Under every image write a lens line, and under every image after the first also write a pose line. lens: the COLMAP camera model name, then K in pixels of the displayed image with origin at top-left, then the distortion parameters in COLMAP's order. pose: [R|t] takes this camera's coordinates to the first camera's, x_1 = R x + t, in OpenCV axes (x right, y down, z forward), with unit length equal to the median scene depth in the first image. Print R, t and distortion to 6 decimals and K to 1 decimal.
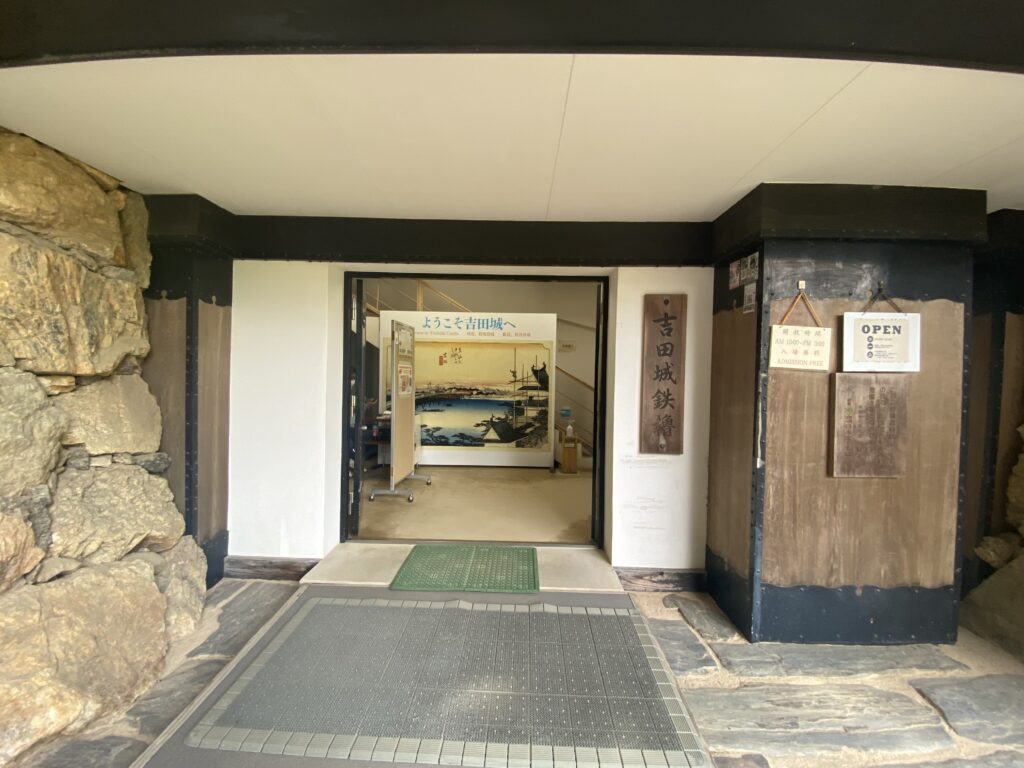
lens RADIAL K [[412.6, 0, 513.0], [0, 412.6, 390.5], [0, 0, 1]] dist [0.010402, -0.000670]
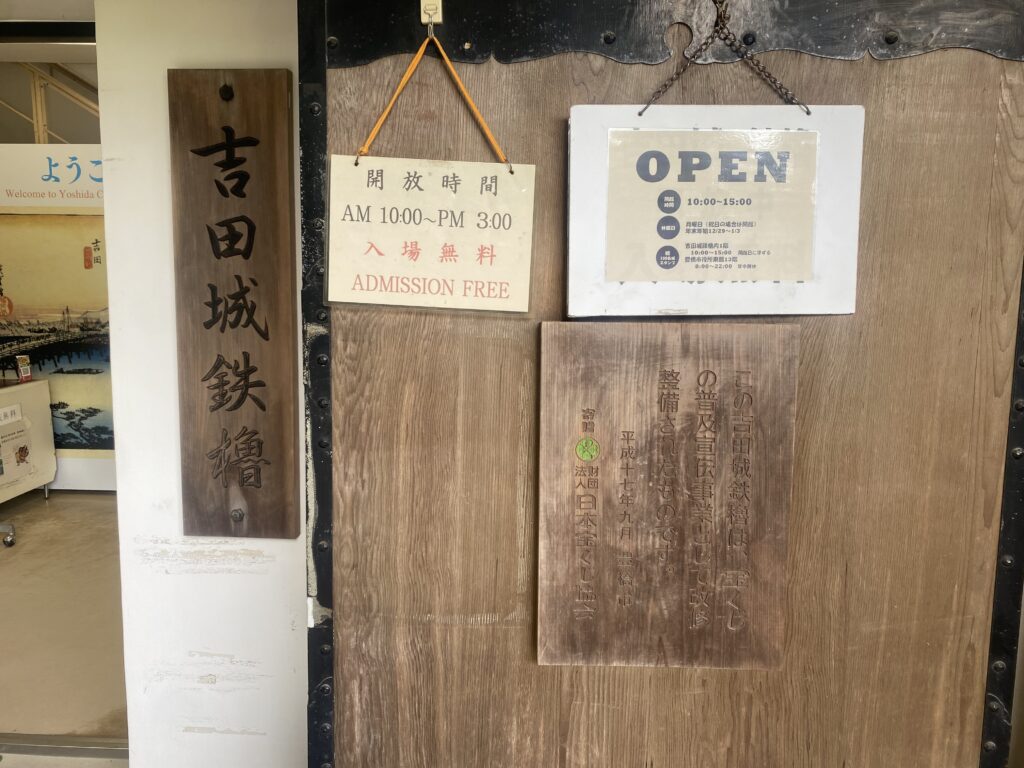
lens RADIAL K [[776.1, 0, 511.5], [0, 776.1, 378.8], [0, 0, 1]] dist [0.030718, -0.006839]
pose [[0.997744, 0.001671, -0.067105, 0.781181], [0.004850, 0.995283, 0.096893, -0.054629], [0.066951, -0.097000, 0.993030, 0.447776]]
